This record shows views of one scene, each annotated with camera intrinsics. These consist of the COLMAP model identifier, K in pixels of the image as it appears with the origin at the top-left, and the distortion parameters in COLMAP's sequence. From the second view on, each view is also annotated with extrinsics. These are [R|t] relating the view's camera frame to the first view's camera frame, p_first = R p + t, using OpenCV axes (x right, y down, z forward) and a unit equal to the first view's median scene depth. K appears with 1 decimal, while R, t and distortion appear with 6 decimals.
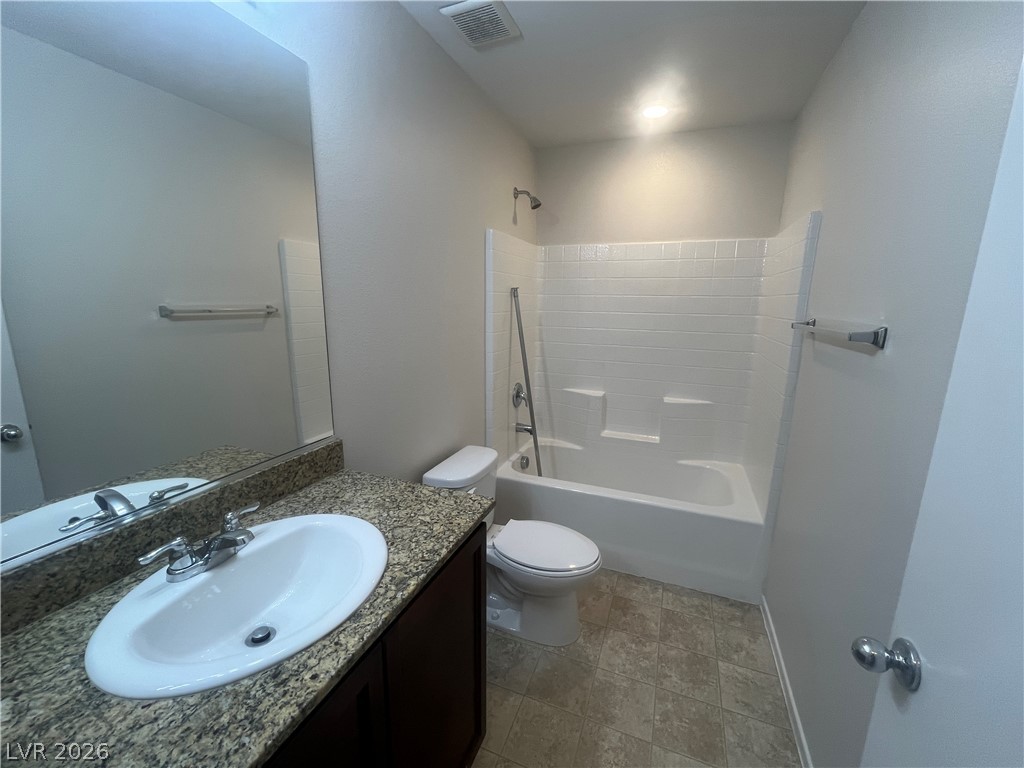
lens RADIAL K [[415.4, 0, 512.0], [0, 415.4, 384.0], [0, 0, 1]] dist [-0.000853, 0.000020]
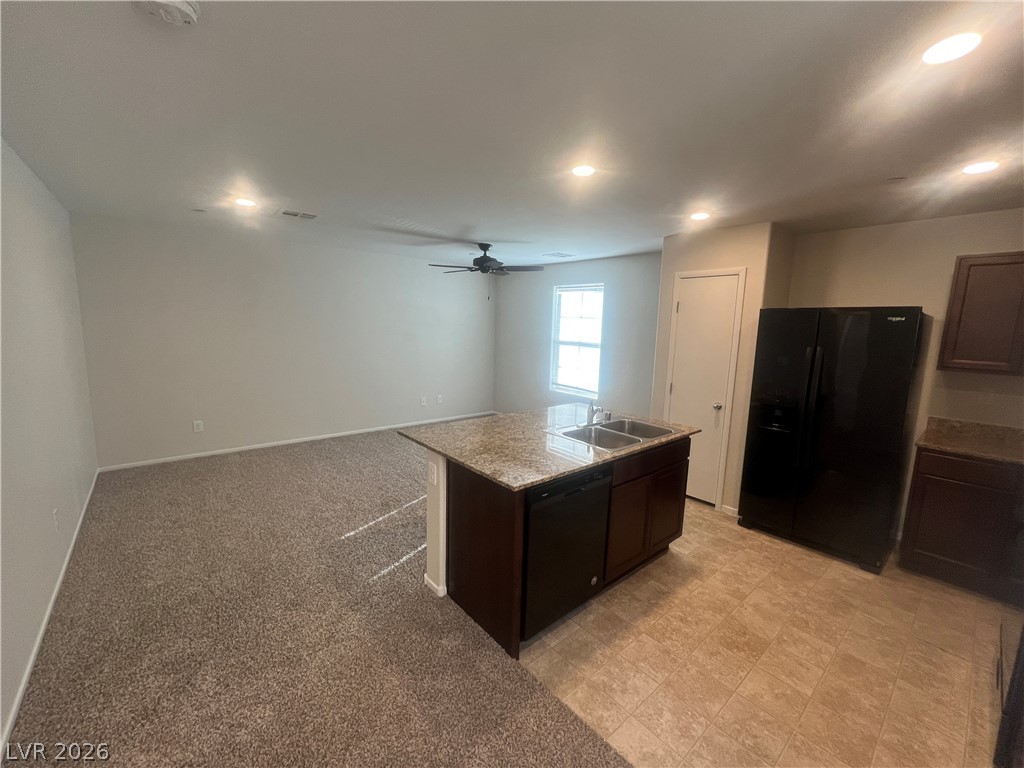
lens RADIAL K [[415.4, 0, 512.0], [0, 415.4, 384.0], [0, 0, 1]] dist [-0.000853, 0.000020]
pose [[-0.884595, -0.106475, 0.454042, 0.693945], [0.053063, 0.944286, 0.324819, -0.427334], [-0.463331, 0.311426, -0.829661, 1.779201]]
